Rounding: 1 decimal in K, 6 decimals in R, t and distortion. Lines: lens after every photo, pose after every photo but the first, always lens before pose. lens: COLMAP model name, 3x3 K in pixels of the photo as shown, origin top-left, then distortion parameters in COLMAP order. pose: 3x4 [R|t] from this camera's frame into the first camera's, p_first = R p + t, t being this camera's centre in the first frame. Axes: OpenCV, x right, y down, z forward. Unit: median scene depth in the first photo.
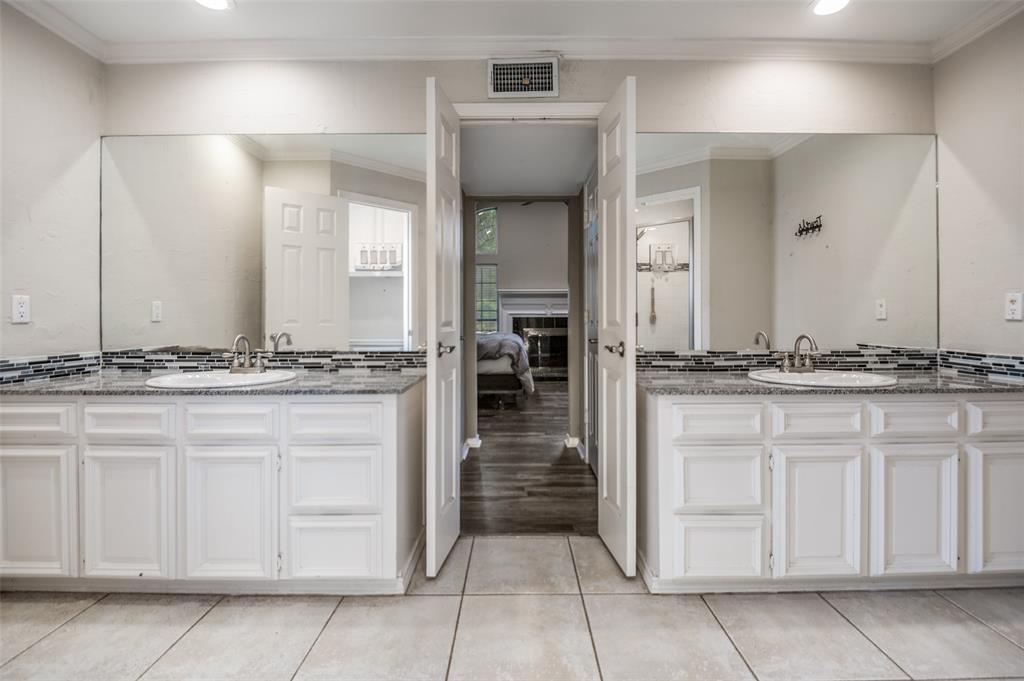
lens RADIAL K [[455.1, 0, 511.6], [0, 455.1, 315.0], [0, 0, 1]] dist [-0.007102, -0.003915]
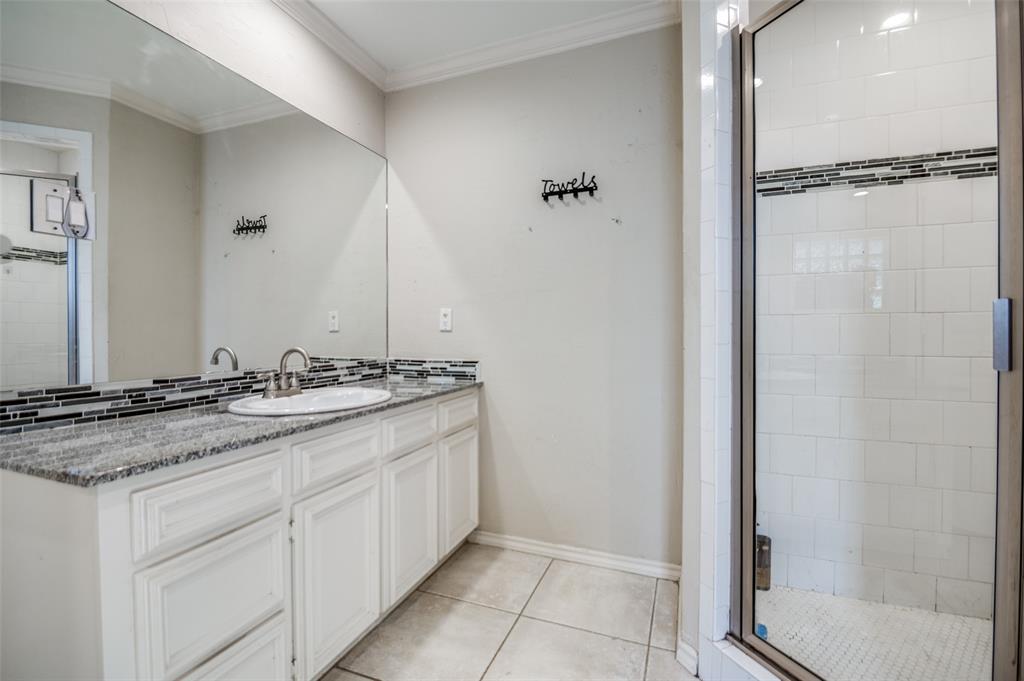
lens RADIAL K [[455.1, 0, 509.7], [0, 455.1, 337.8], [0, 0, 1]] dist [-0.007102, -0.003915]
pose [[0.359601, -0.008633, 0.933066, 0.031792], [-0.003451, 0.999938, 0.010581, 0.014366], [-0.933100, -0.007025, 0.359549, 0.333239]]
